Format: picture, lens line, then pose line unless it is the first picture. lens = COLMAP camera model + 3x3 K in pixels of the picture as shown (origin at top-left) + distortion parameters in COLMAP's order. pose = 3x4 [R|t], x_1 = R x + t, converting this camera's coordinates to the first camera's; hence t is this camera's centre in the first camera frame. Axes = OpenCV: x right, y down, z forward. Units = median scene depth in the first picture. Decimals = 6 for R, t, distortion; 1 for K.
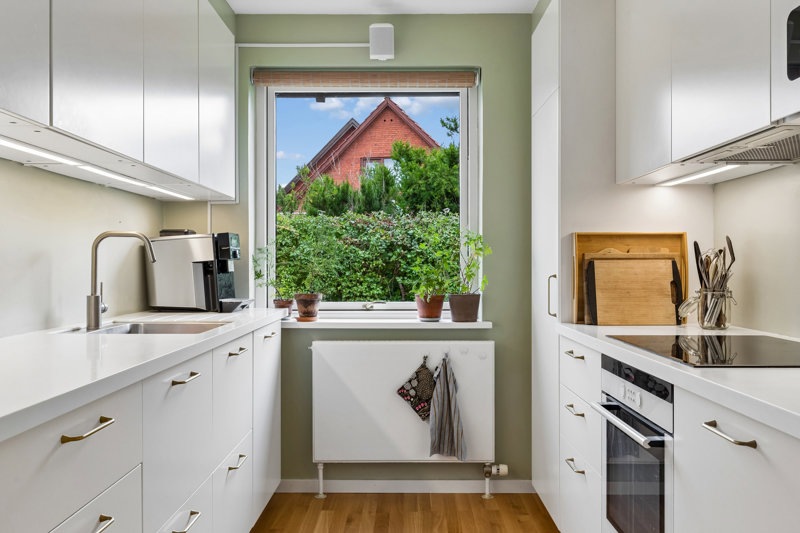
lens RADIAL K [[707.4, 0, 400.0], [0, 707.4, 266.5], [0, 0, 1]] dist [0.006422, 0.001240]
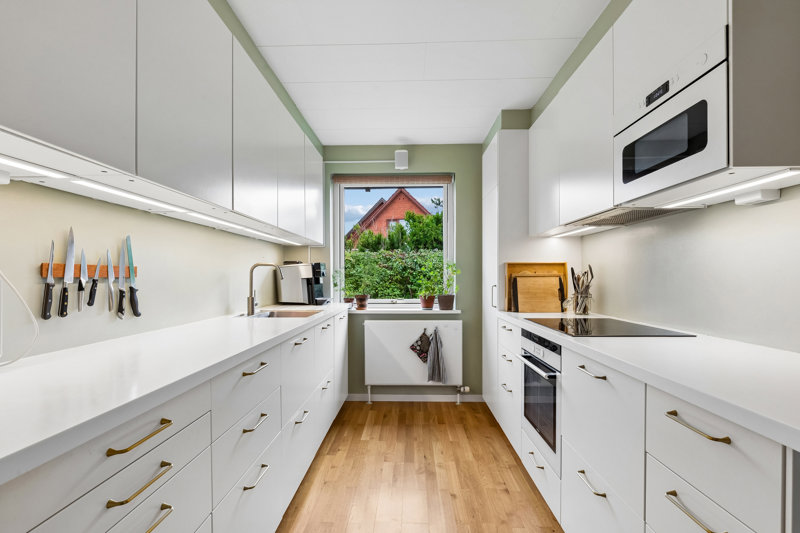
lens RADIAL K [[386.2, 0, 399.2], [0, 386.2, 281.0], [0, 0, 1]] dist [-0.001053, -0.000389]
pose [[0.999791, -0.002223, -0.020299, -0.012147], [0.002407, 0.999956, 0.009041, -0.007865], [0.020278, -0.009088, 0.999753, -0.017521]]
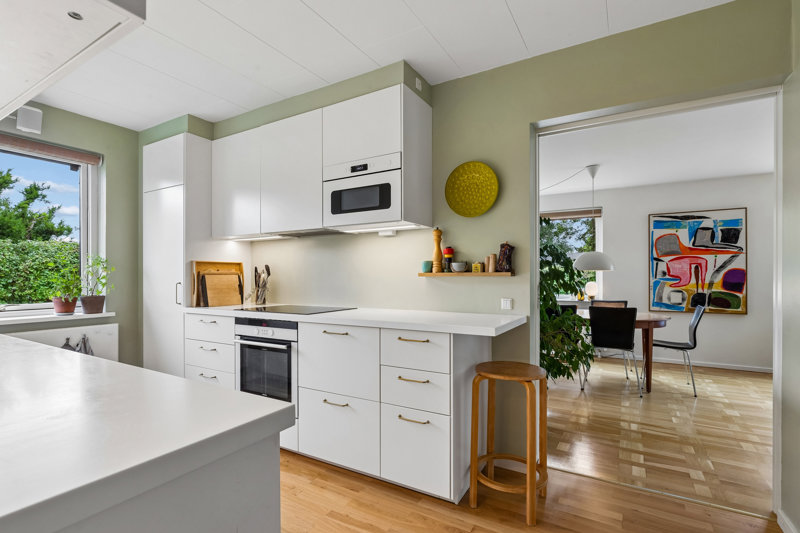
lens RADIAL K [[386.2, 0, 399.2], [0, 386.2, 281.0], [0, 0, 1]] dist [-0.001053, -0.000389]
pose [[0.505825, -0.010125, 0.862577, -0.329678], [0.004173, 0.999948, 0.009290, 0.000580], [-0.862626, -0.001100, 0.505841, -0.026109]]
